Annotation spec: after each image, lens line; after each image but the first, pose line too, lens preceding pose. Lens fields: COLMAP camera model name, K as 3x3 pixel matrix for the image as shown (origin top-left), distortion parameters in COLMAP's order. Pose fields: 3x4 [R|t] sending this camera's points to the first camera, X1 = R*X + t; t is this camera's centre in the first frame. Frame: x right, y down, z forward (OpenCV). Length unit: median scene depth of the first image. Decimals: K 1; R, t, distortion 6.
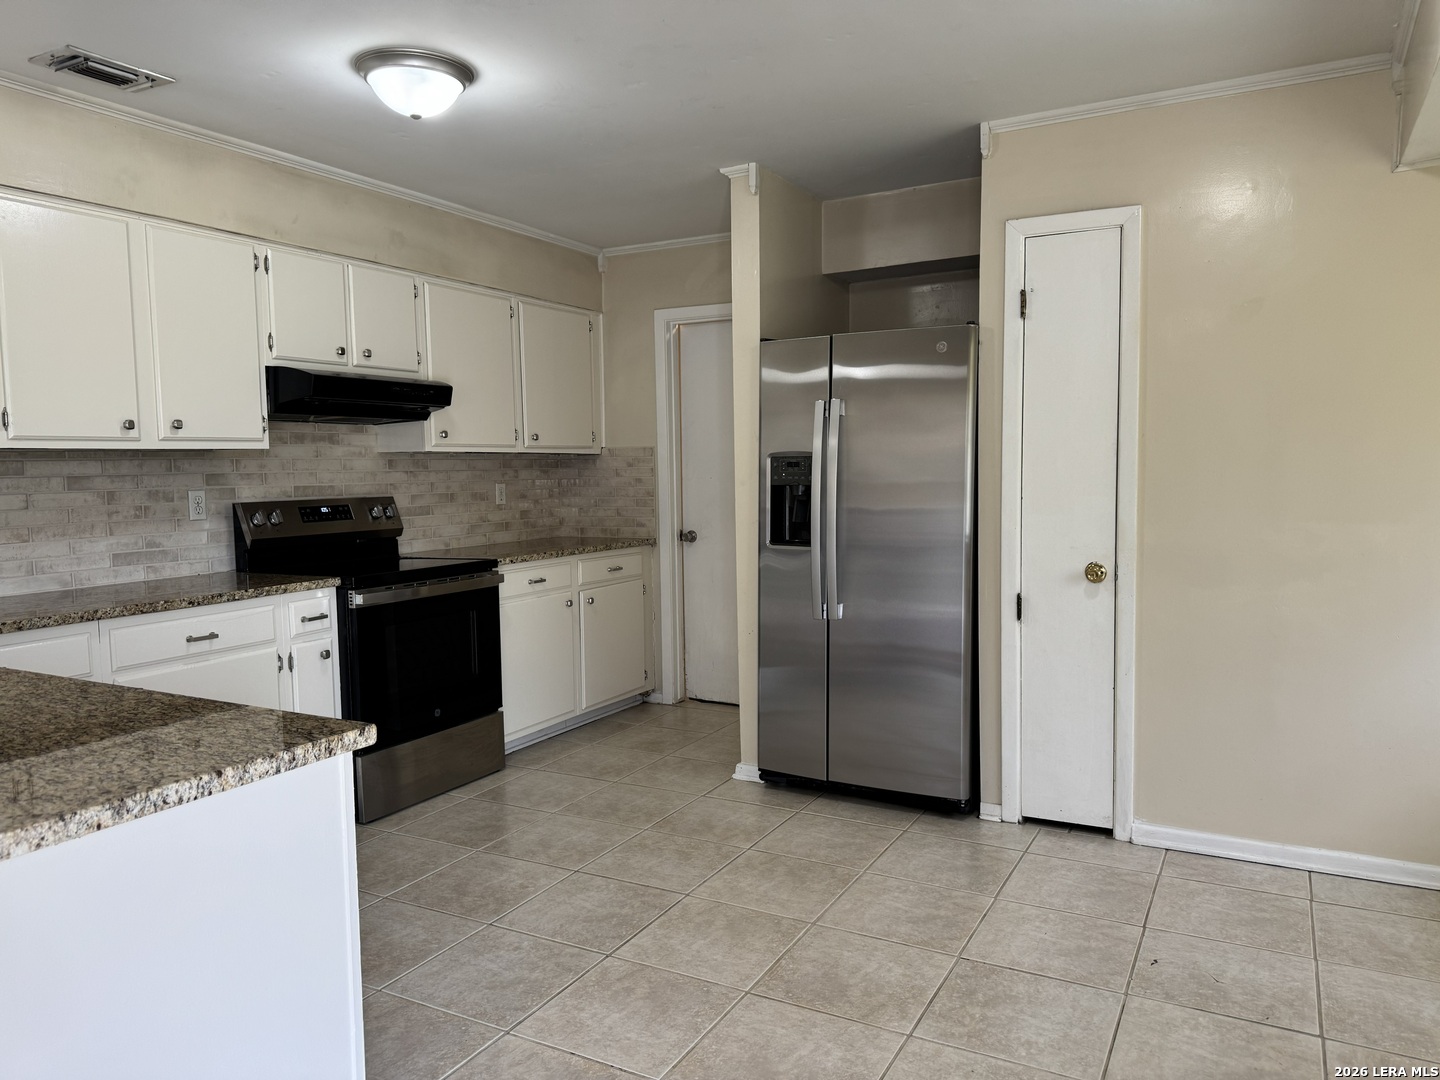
lens RADIAL K [[1028.6, 0, 716.8], [0, 1028.6, 546.8], [0, 0, 1]] dist [0.025486, 0.002923]
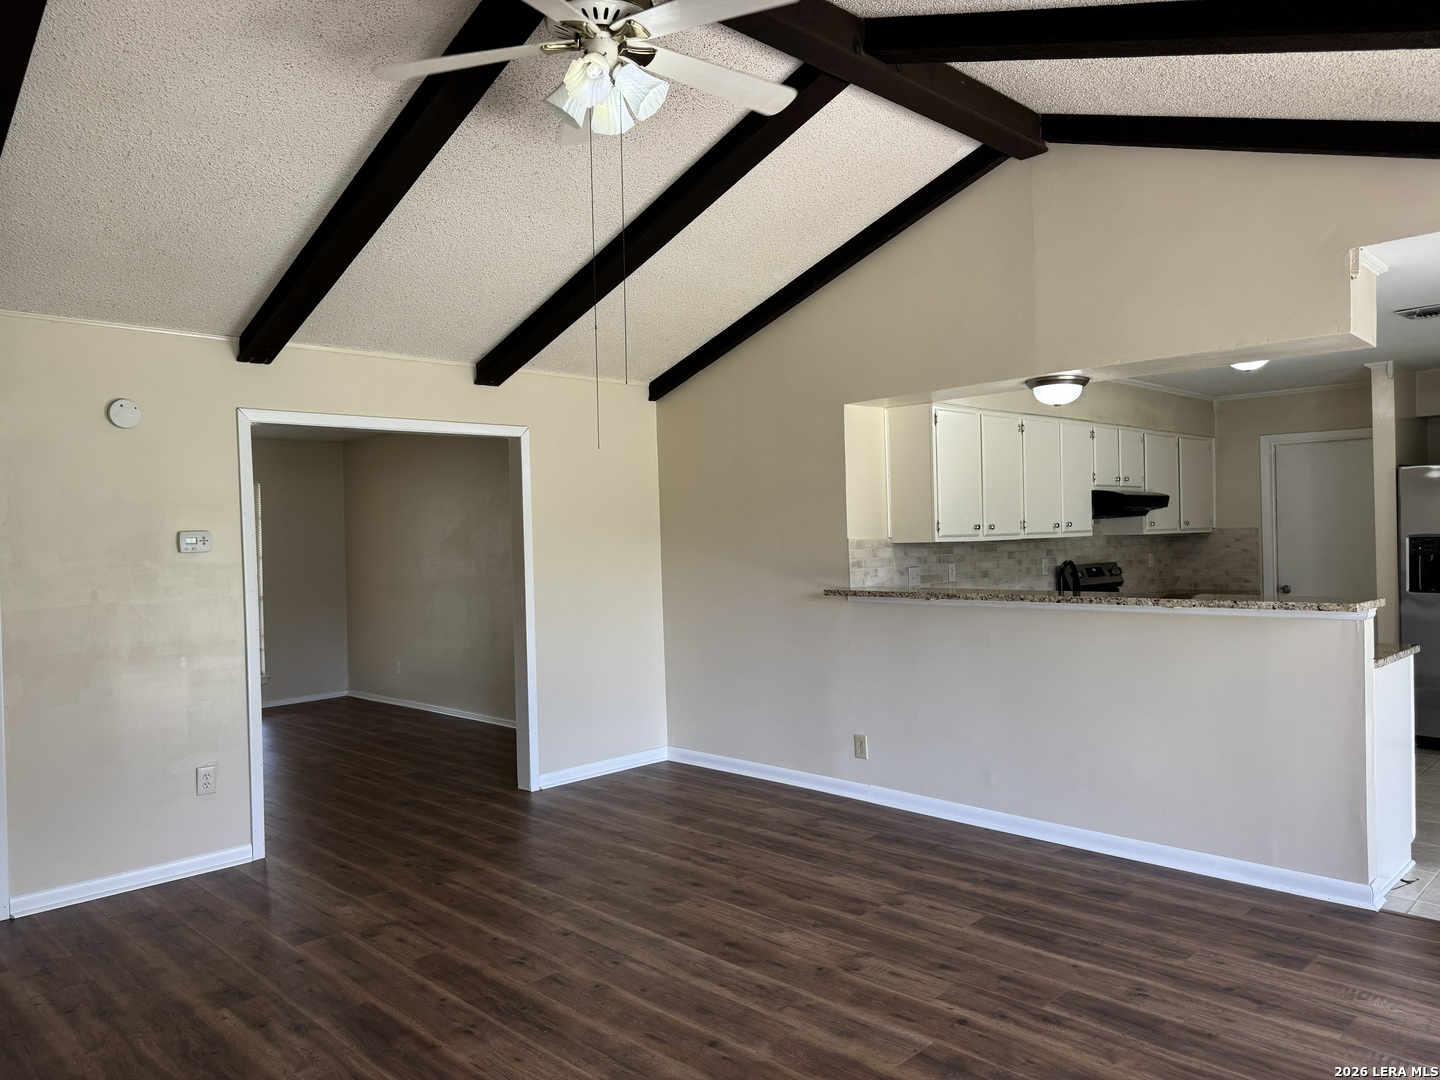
lens RADIAL K [[1028.6, 0, 724.9], [0, 1028.6, 532.7], [0, 0, 1]] dist [0.025486, 0.002923]
pose [[0.956710, -0.008775, -0.290910, -0.431650], [-0.013433, 0.997149, -0.074254, 0.035390], [0.290732, 0.074947, 0.953865, -0.752349]]
